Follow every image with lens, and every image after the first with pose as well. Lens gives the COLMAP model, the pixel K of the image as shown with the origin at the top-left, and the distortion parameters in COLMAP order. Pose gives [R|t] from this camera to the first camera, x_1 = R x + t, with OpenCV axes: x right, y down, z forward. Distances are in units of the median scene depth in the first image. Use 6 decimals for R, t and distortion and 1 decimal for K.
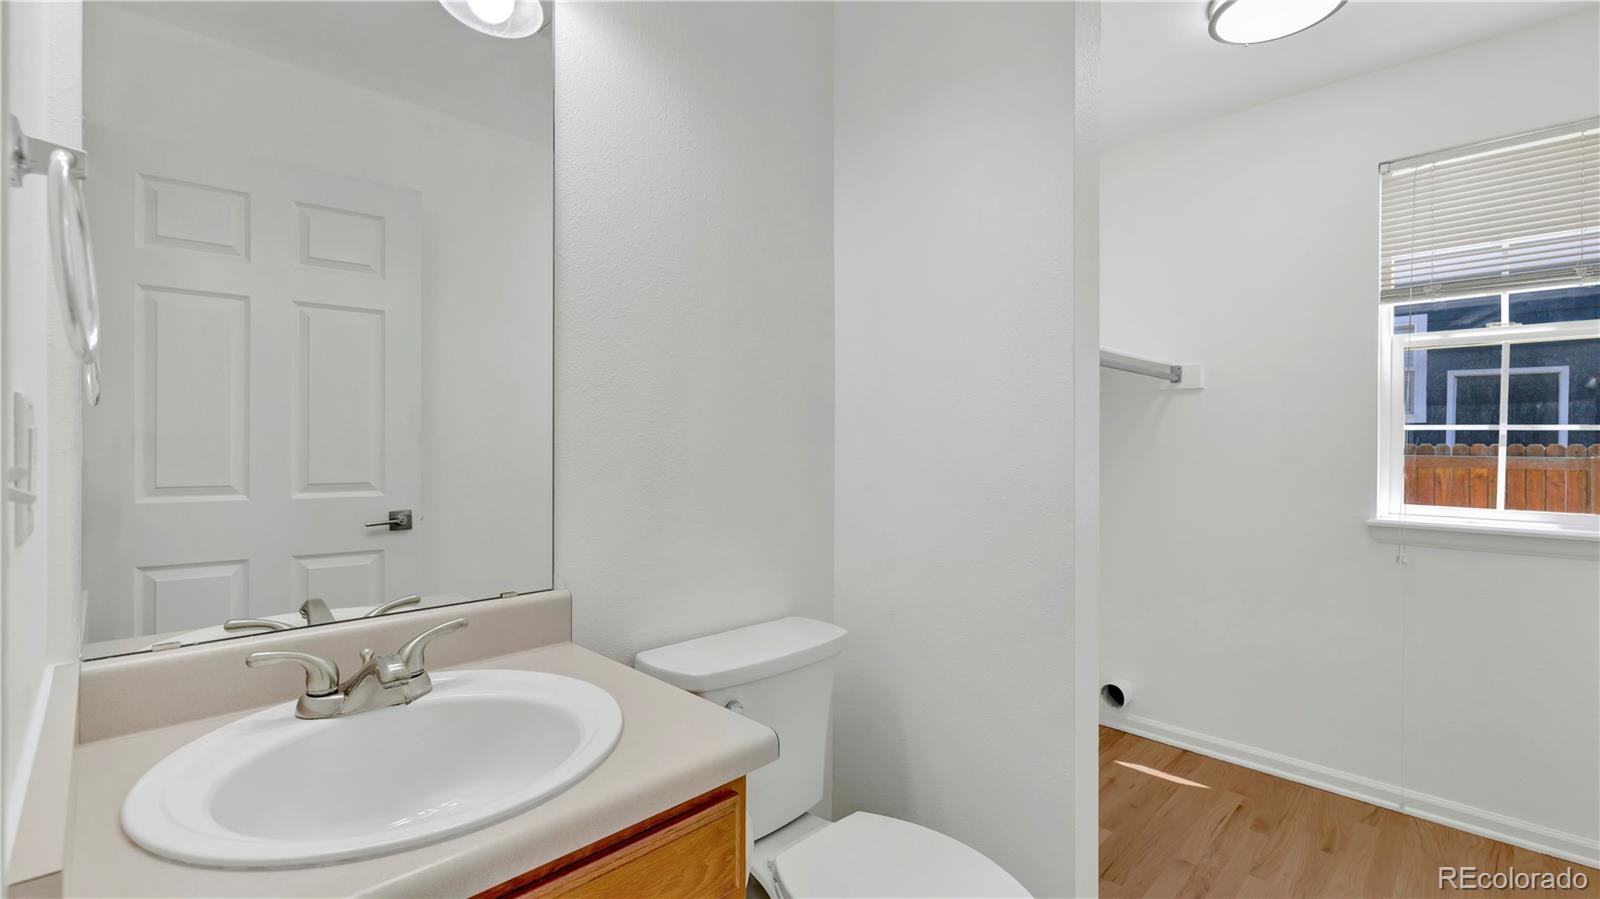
lens RADIAL K [[696.3, 0, 795.2], [0, 696.3, 450.2], [0, 0, 1]] dist [0.000090, 0.000690]
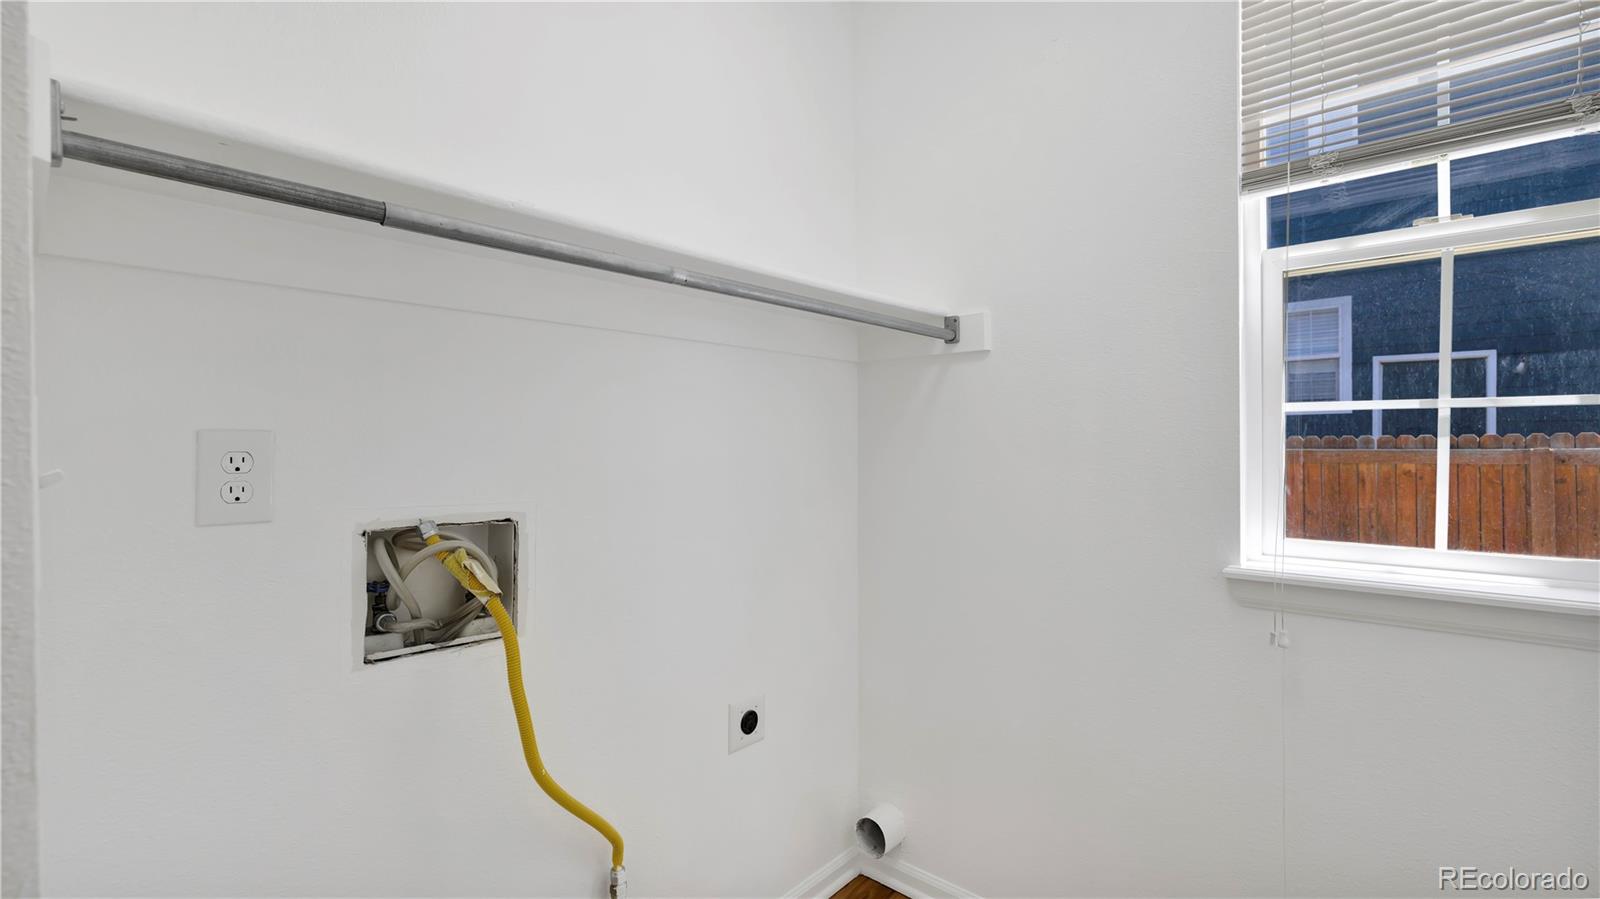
lens RADIAL K [[697.9, 0, 802.8], [0, 697.9, 454.3], [0, 0, 1]] dist [-0.020653, 0.008628]
pose [[0.998231, -0.015989, 0.057269, 0.443160], [0.015764, 0.999866, 0.004369, -0.001863], [-0.057331, -0.003458, 0.998349, 0.450039]]
